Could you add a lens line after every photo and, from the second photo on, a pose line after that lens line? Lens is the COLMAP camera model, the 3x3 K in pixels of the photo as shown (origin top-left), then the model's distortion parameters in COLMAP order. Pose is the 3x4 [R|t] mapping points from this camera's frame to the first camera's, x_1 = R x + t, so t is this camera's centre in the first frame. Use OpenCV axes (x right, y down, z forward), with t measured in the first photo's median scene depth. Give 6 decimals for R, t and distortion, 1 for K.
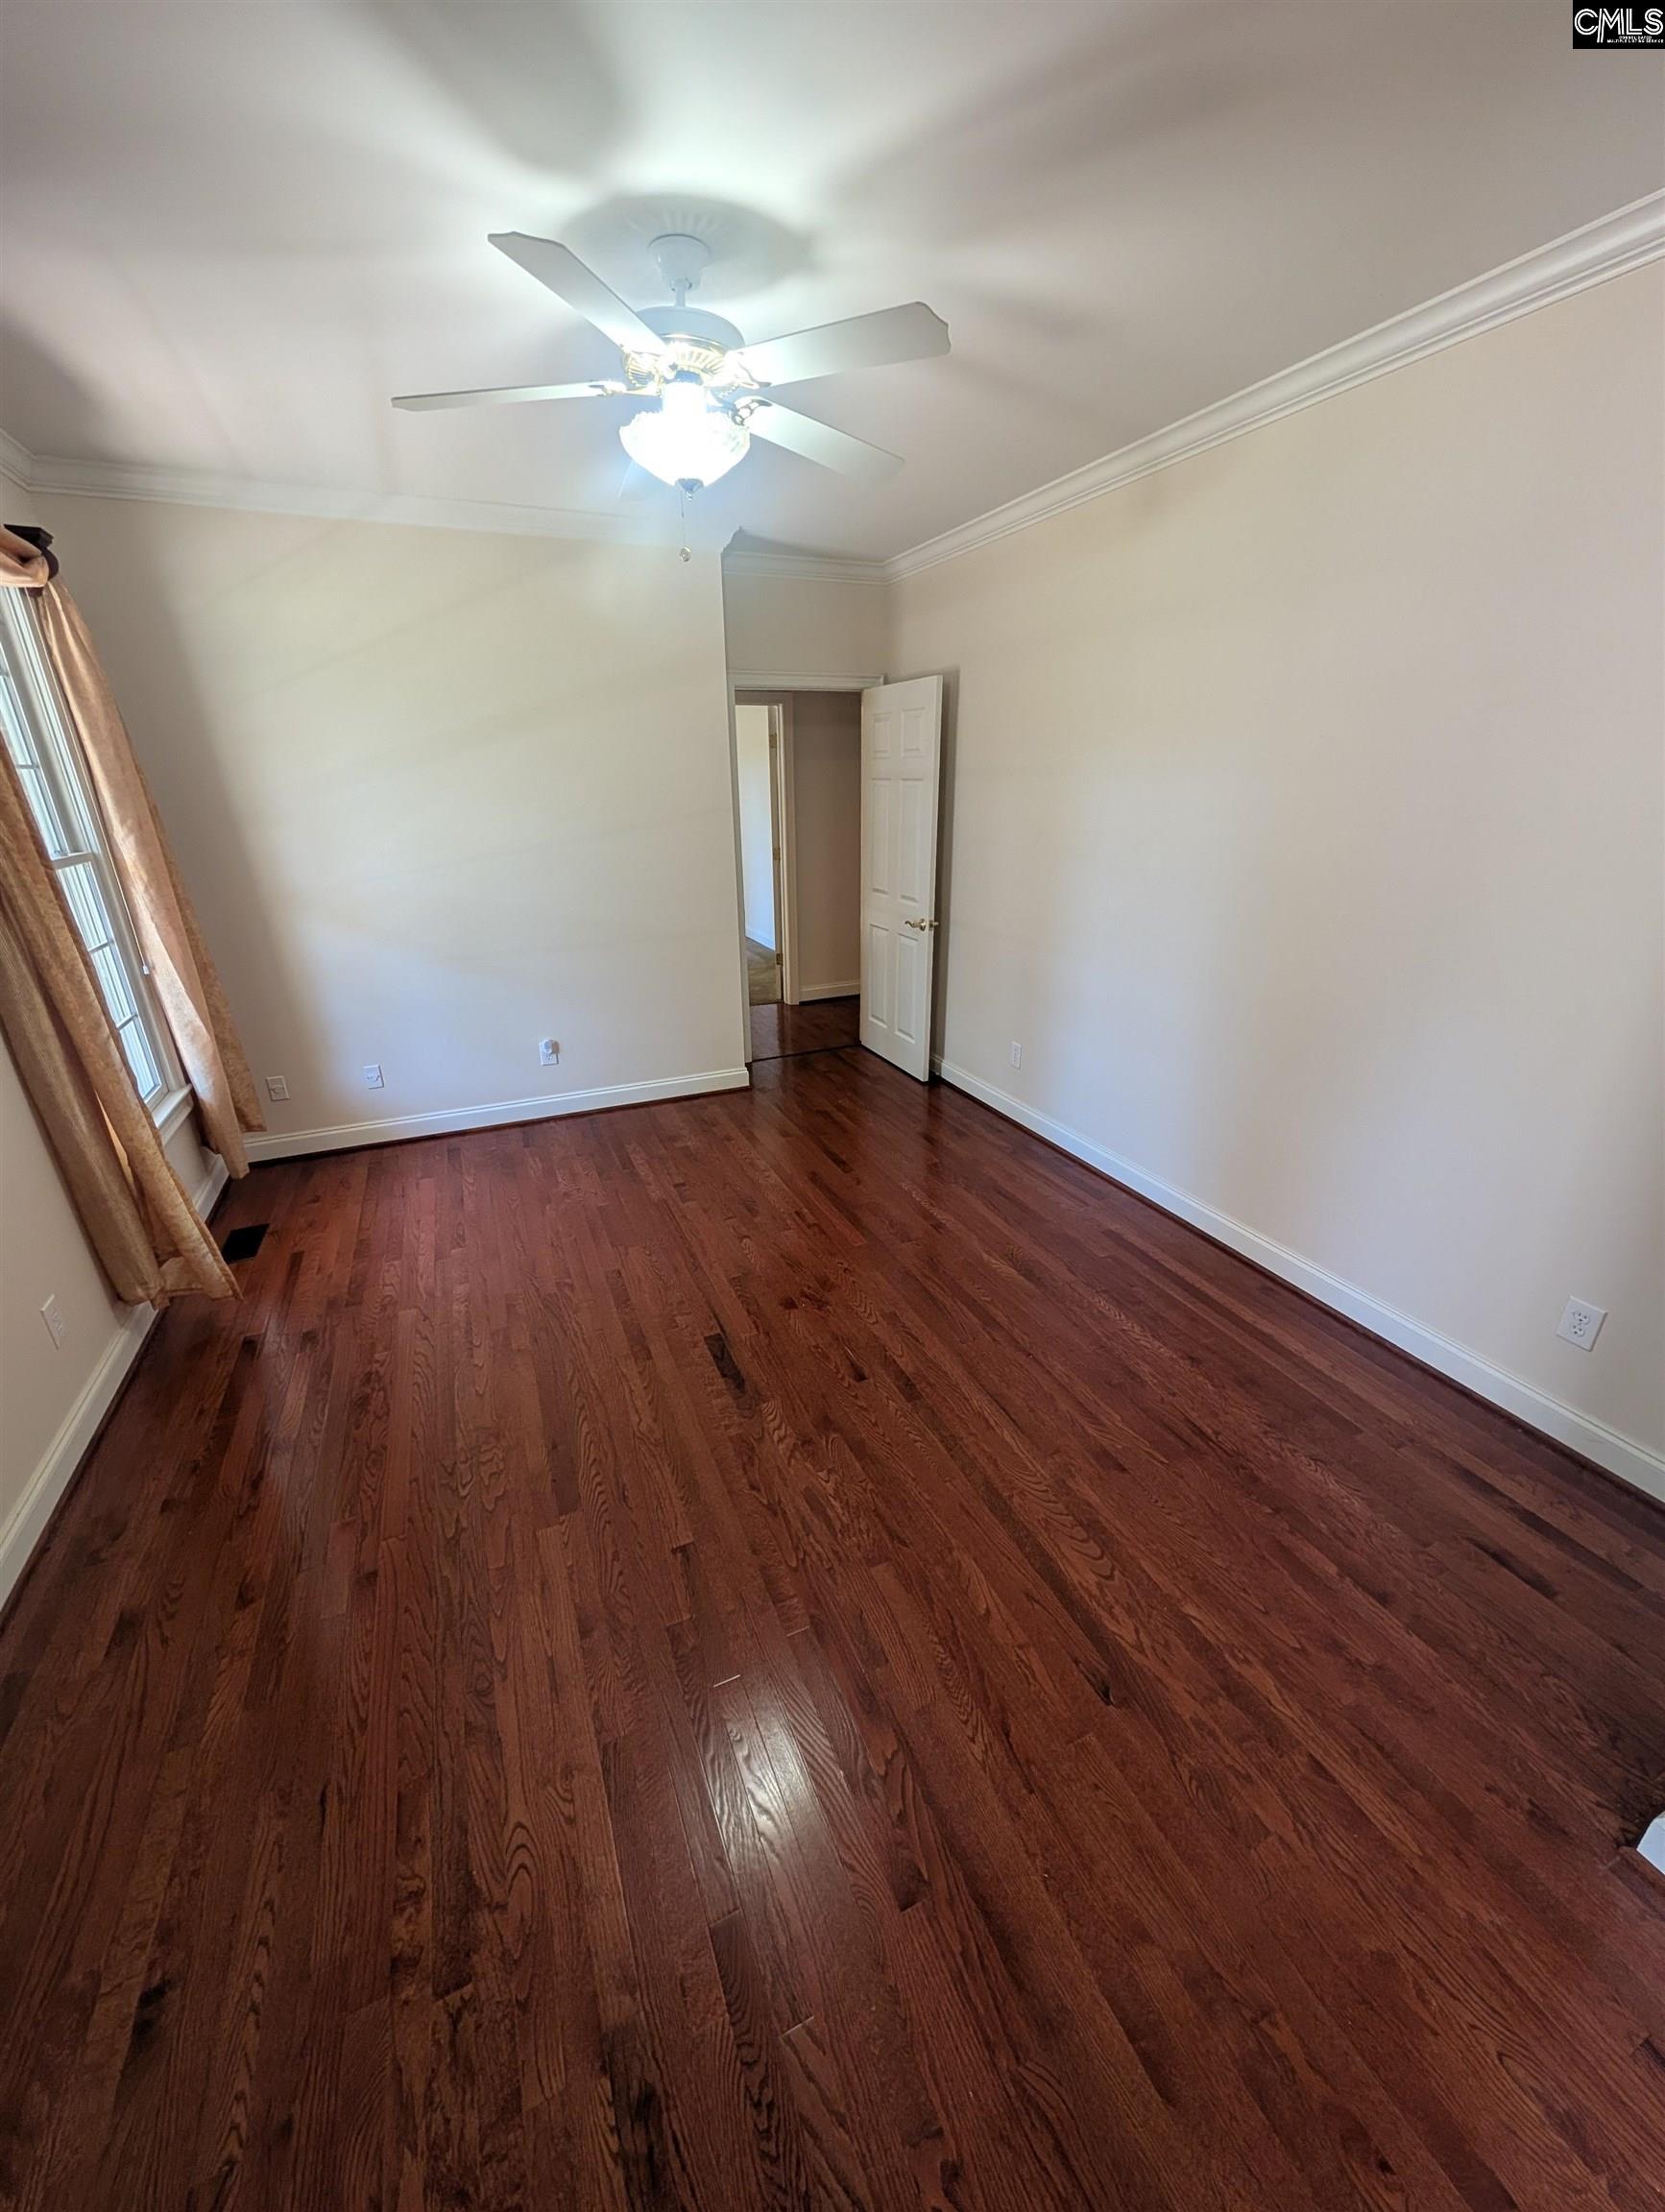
lens RADIAL K [[834.0, 0, 823.7], [0, 834.0, 1105.1], [0, 0, 1]] dist [-0.002555, 0.000086]
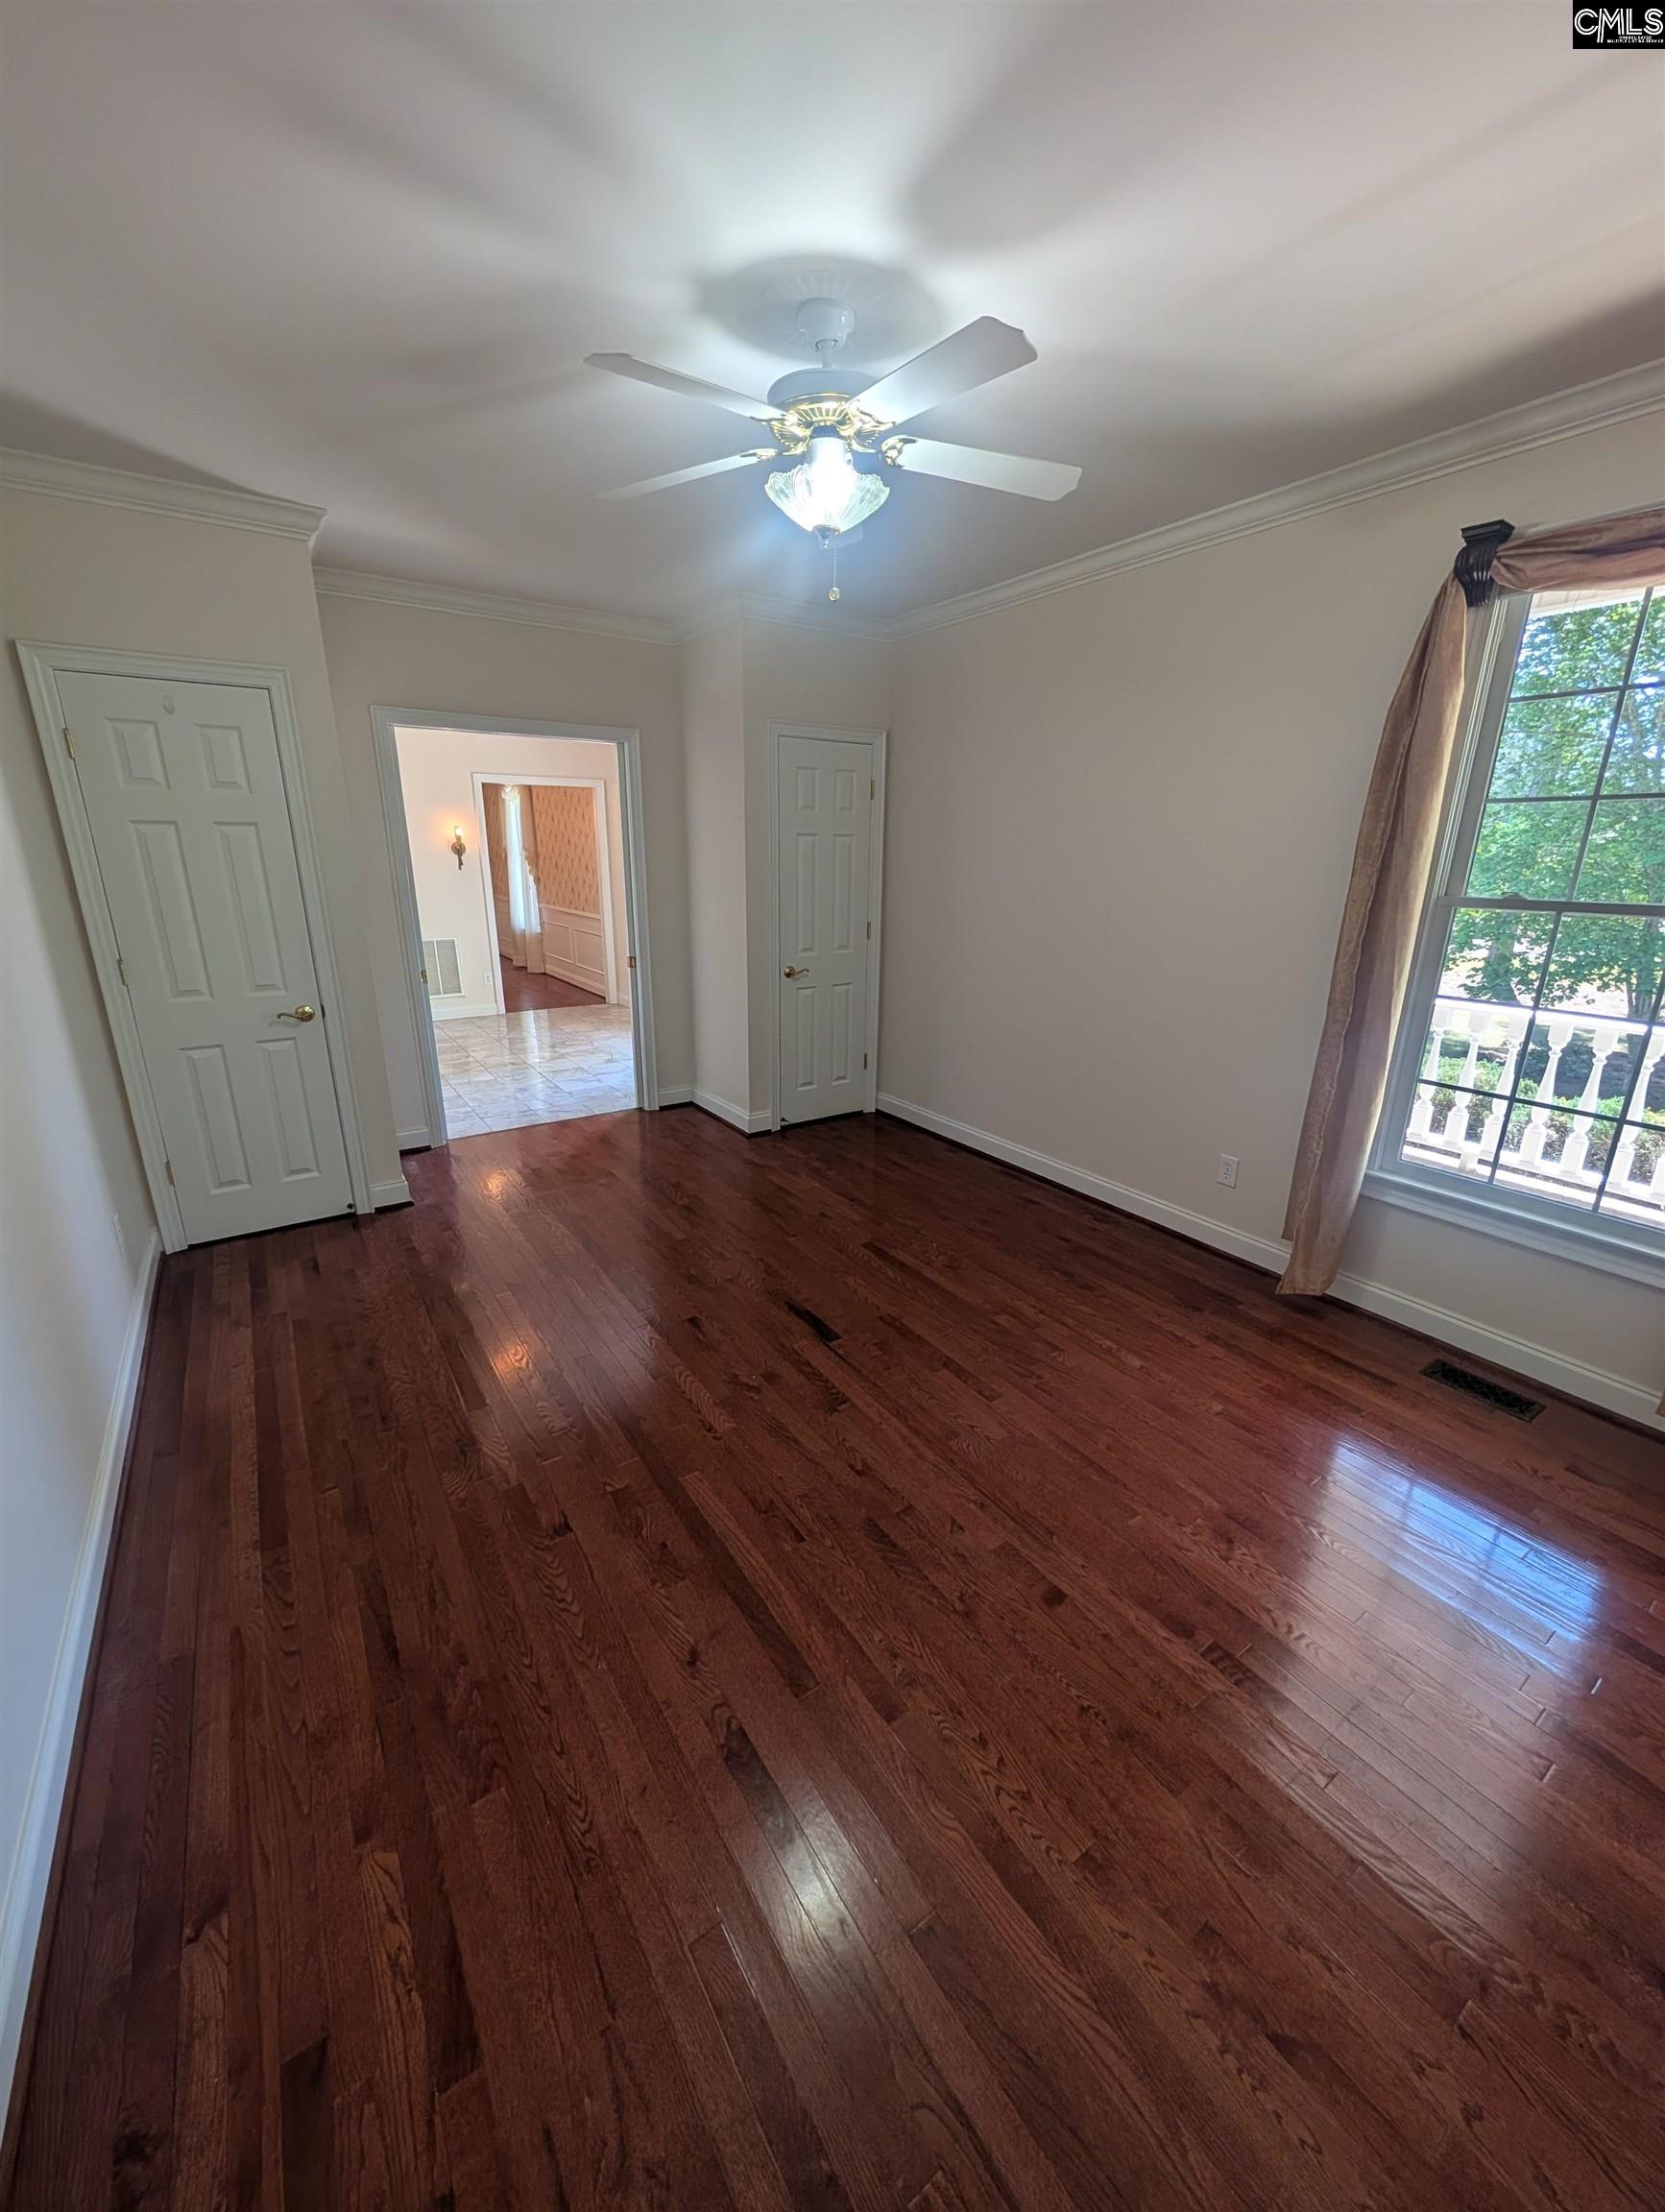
lens RADIAL K [[834.0, 0, 823.7], [0, 834.0, 1105.1], [0, 0, 1]] dist [-0.002555, 0.000086]
pose [[-0.982806, 0.058023, -0.175287, 0.047160], [-0.064880, 0.780279, 0.622058, -0.616974], [0.172866, 0.622735, -0.763098, 1.658368]]
